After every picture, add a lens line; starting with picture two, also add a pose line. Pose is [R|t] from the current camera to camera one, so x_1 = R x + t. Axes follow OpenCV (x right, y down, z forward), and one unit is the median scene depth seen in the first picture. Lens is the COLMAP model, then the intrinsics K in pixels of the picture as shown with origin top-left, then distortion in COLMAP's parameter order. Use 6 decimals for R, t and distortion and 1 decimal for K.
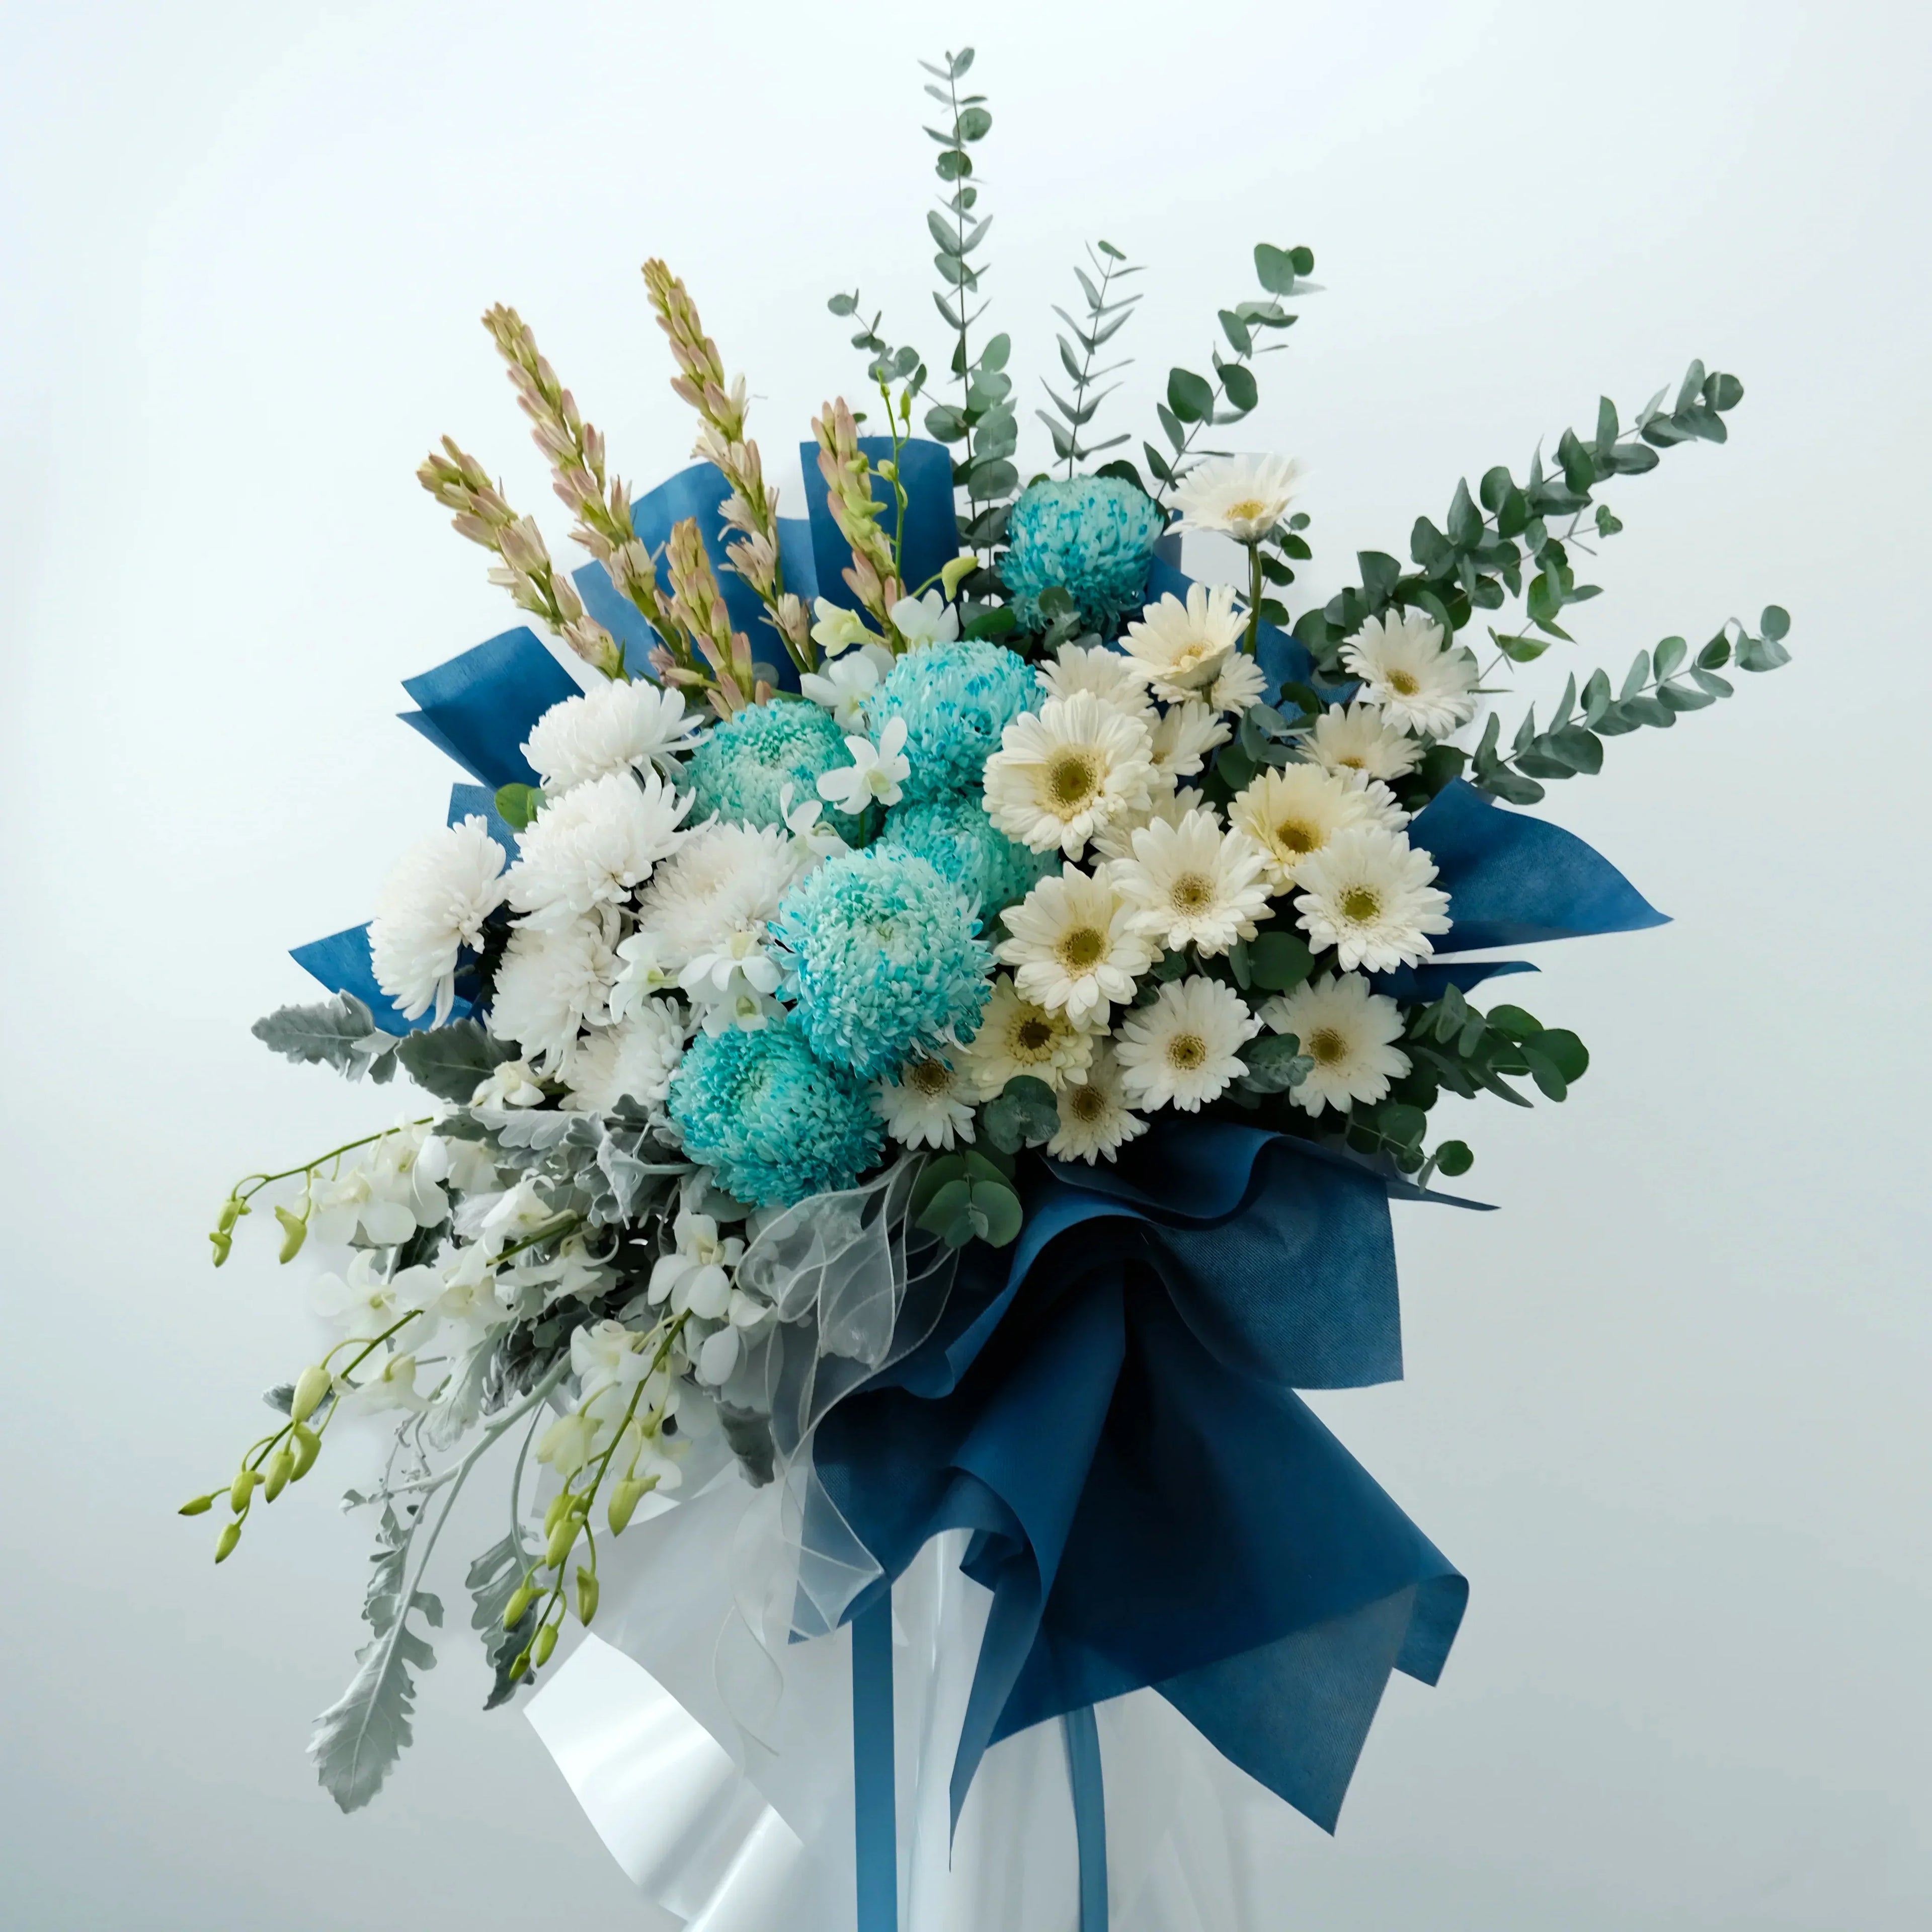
lens RADIAL K [[1860.0, 0, 966.0], [0, 1860.0, 966.0], [0, 0, 1]] dist [-0.010186, 0.027314]
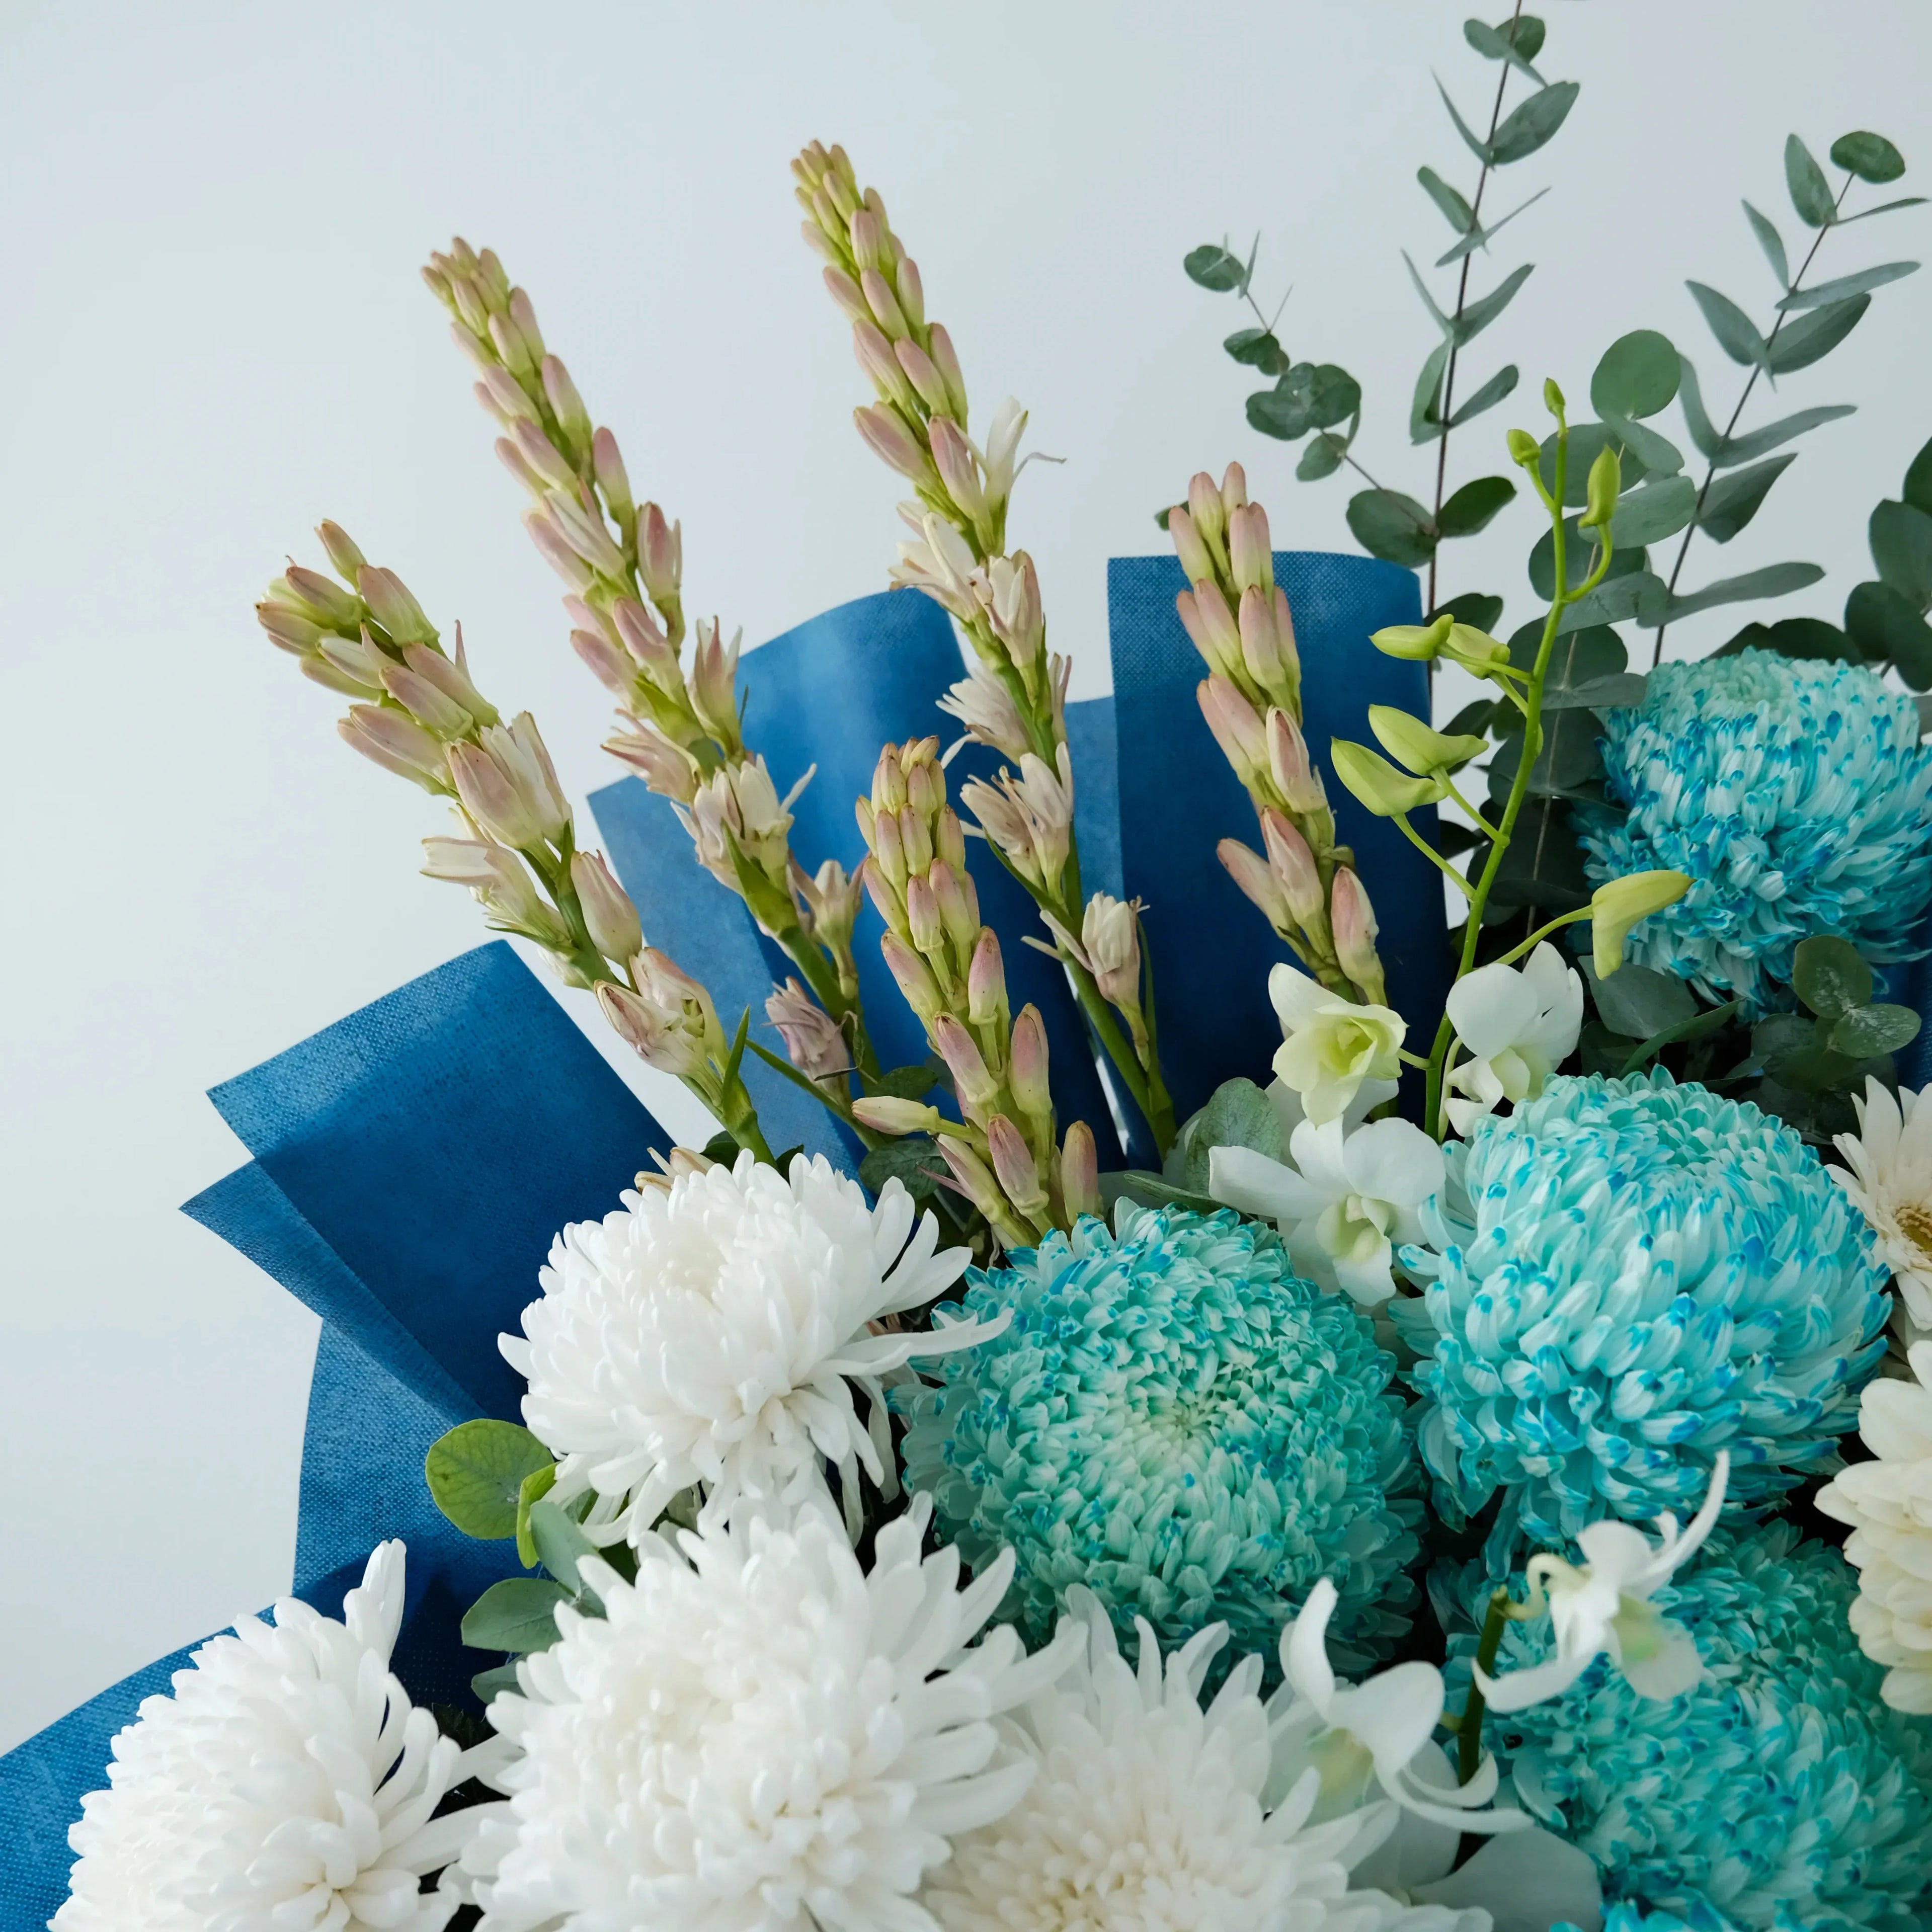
lens RADIAL K [[1857.2, 0, 966.0], [0, 1857.2, 966.0], [0, 0, 1]] dist [-0.016357, 0.017468]
pose [[0.998550, 0.019206, 0.050292, -0.172447], [-0.017222, 0.999067, -0.039594, -0.189371], [-0.051006, 0.038671, 0.997949, 0.639614]]
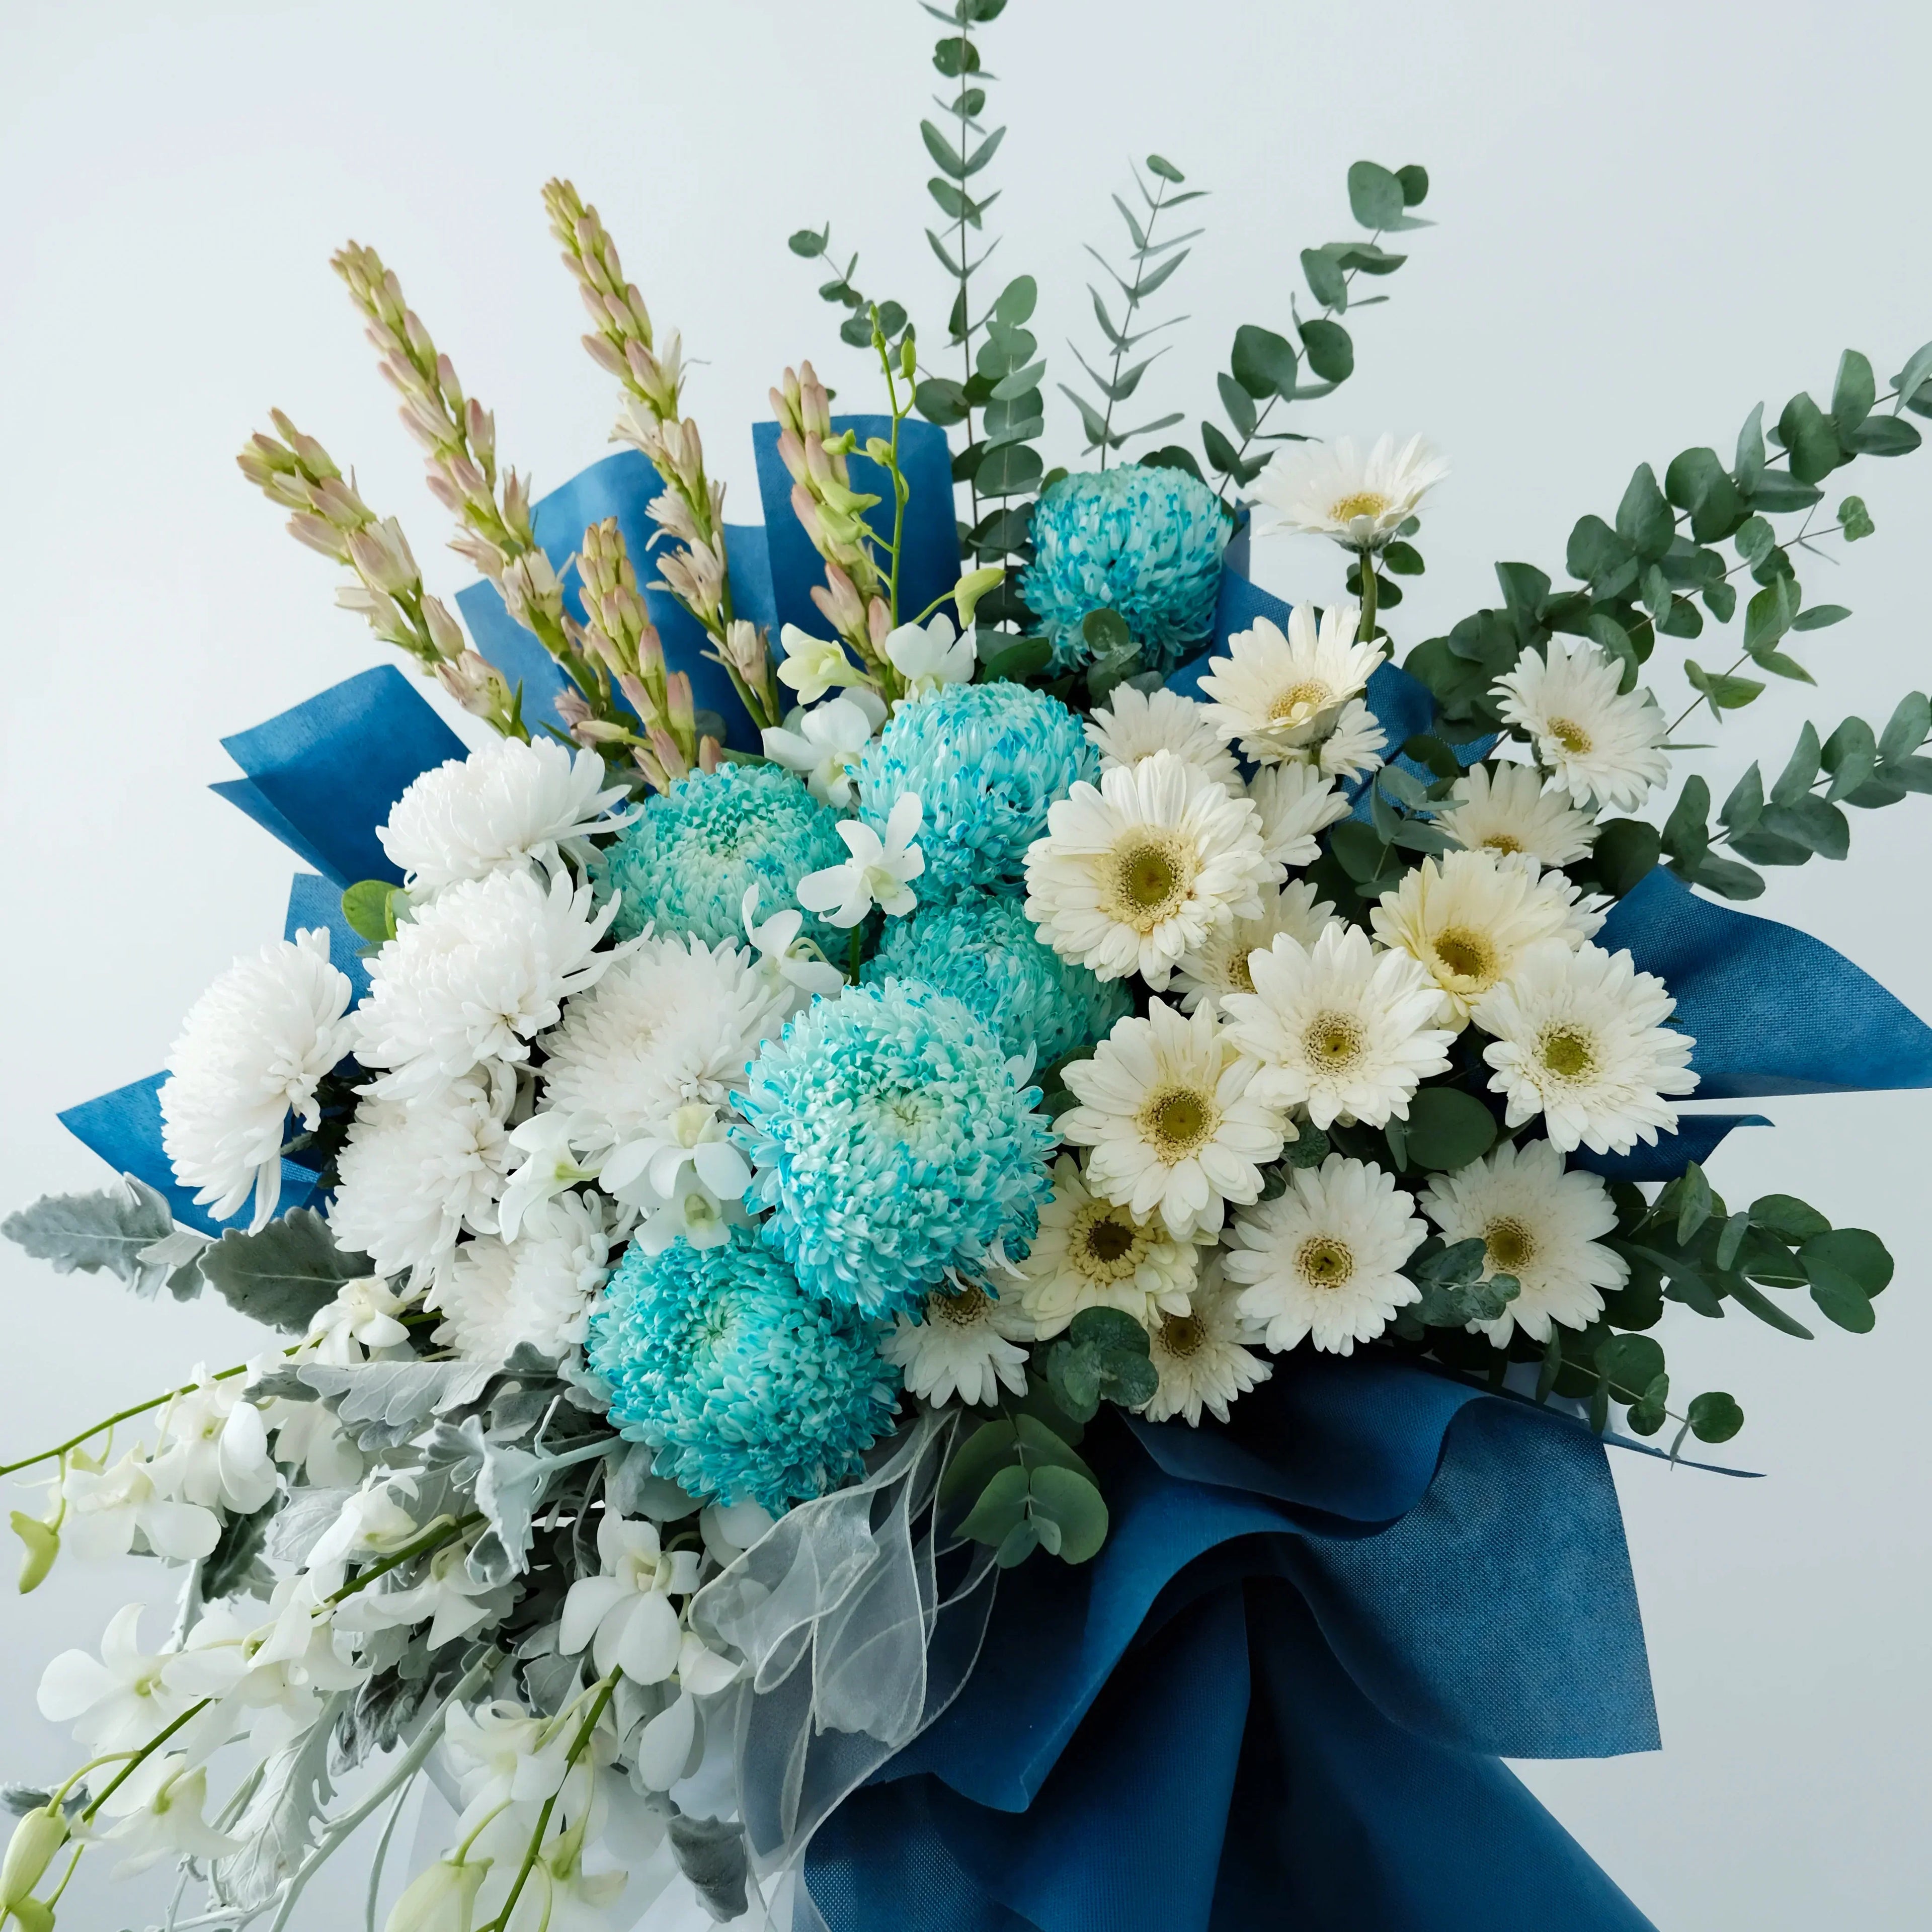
lens RADIAL K [[1857.2, 0, 966.0], [0, 1857.2, 966.0], [0, 0, 1]] dist [-0.016357, 0.017468]
pose [[0.998923, -0.010738, 0.045148, -0.045111], [0.011465, 0.999808, -0.015878, -0.053080], [-0.044969, 0.016379, 0.998854, 0.278650]]
